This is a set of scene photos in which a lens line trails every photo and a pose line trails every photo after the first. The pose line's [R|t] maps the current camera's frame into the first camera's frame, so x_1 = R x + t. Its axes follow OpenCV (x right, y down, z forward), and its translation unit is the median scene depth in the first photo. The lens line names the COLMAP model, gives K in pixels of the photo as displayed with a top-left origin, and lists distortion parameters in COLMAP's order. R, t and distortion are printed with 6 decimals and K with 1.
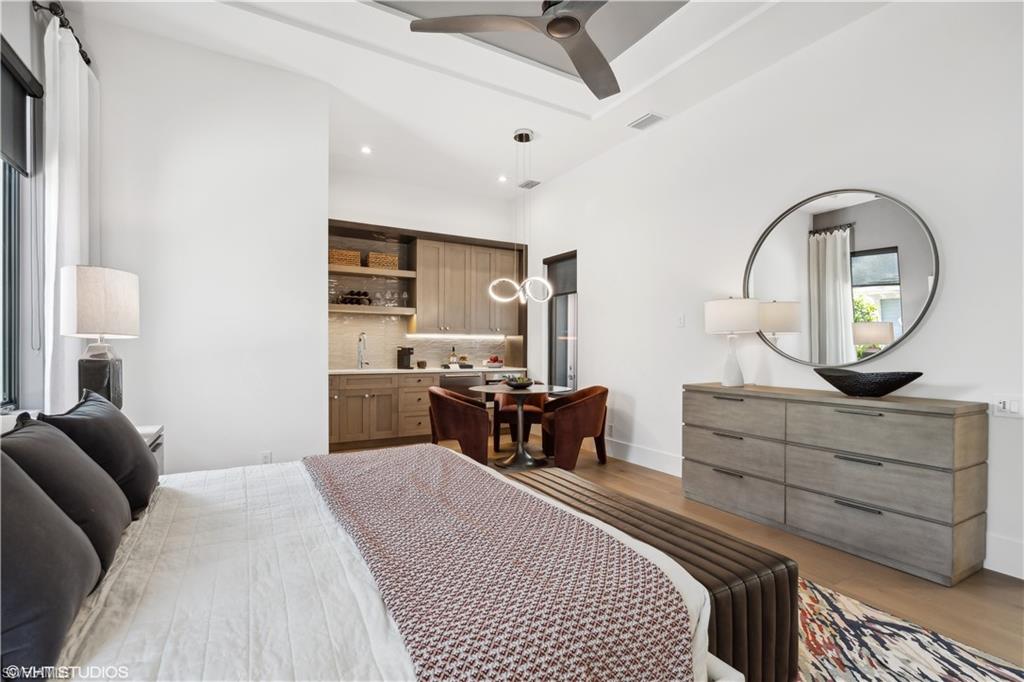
lens RADIAL K [[473.9, 0, 513.9], [0, 473.9, 341.2], [0, 0, 1]] dist [0.000564, 0.000078]
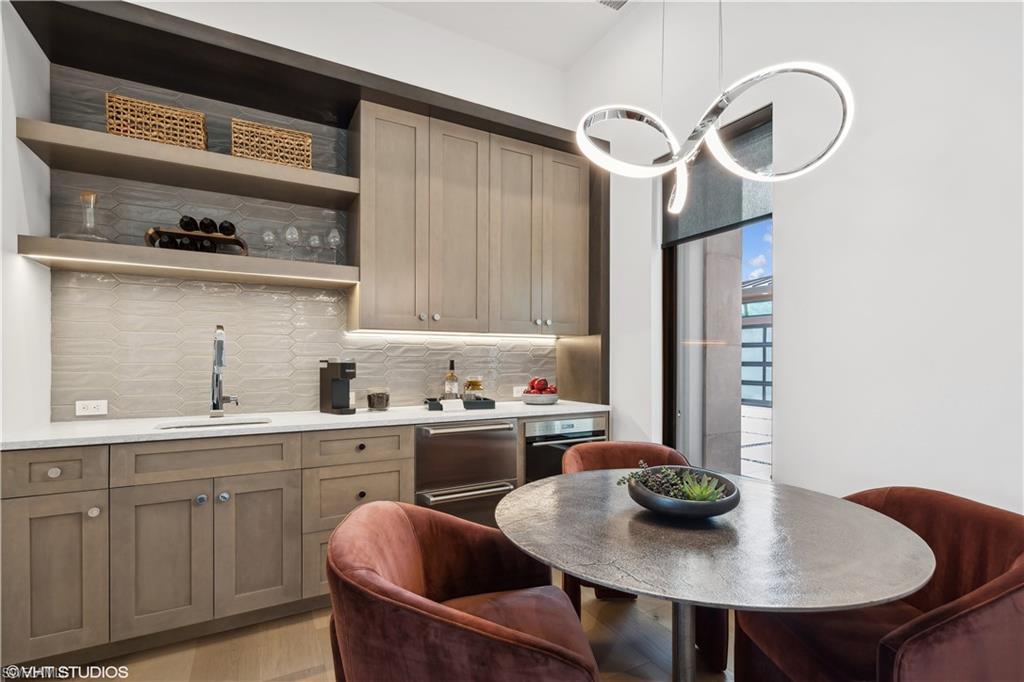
lens RADIAL K [[473.9, 0, 511.9], [0, 473.9, 349.8], [0, 0, 1]] dist [0.000564, 0.000078]
pose [[0.999715, -0.001738, -0.023828, -0.061628], [0.001640, 0.999990, -0.004138, 0.004285], [0.023835, 0.004098, 0.999708, 0.570488]]
